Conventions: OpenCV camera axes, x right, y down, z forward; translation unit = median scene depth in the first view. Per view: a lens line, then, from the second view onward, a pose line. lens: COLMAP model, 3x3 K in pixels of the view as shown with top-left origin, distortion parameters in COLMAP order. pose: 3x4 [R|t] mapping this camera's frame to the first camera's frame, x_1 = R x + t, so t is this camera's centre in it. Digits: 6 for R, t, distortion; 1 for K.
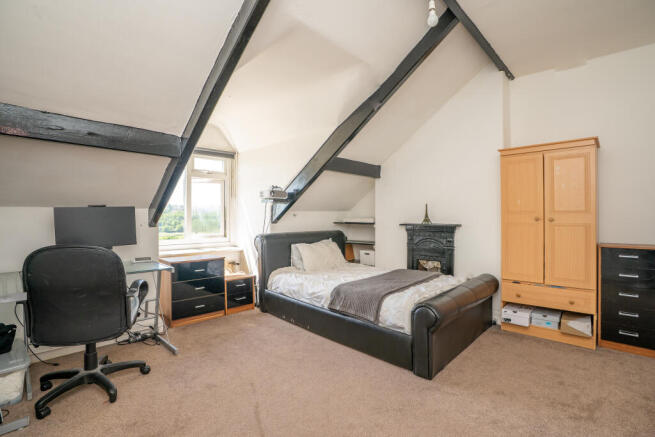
lens RADIAL K [[308.3, 0, 329.2], [0, 308.3, 217.1], [0, 0, 1]] dist [-0.064233, 0.020927]
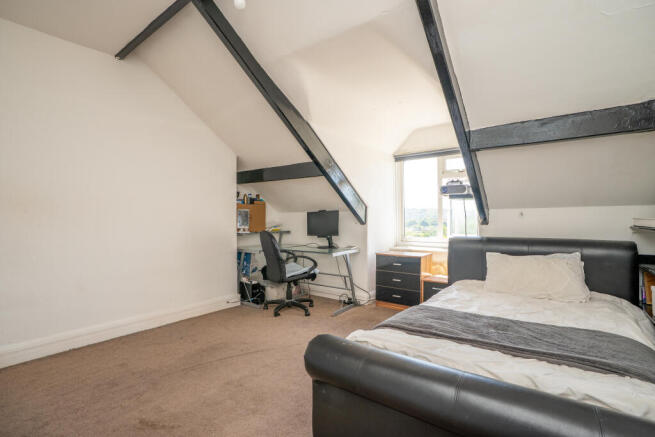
lens RADIAL K [[308.3, 0, 329.2], [0, 308.3, 217.1], [0, 0, 1]] dist [-0.064233, 0.020927]
pose [[0.139799, -0.004787, -0.990168, 0.676659], [0.000023, 0.999988, -0.004832, 0.005019], [0.990180, 0.000652, 0.139797, 0.598116]]
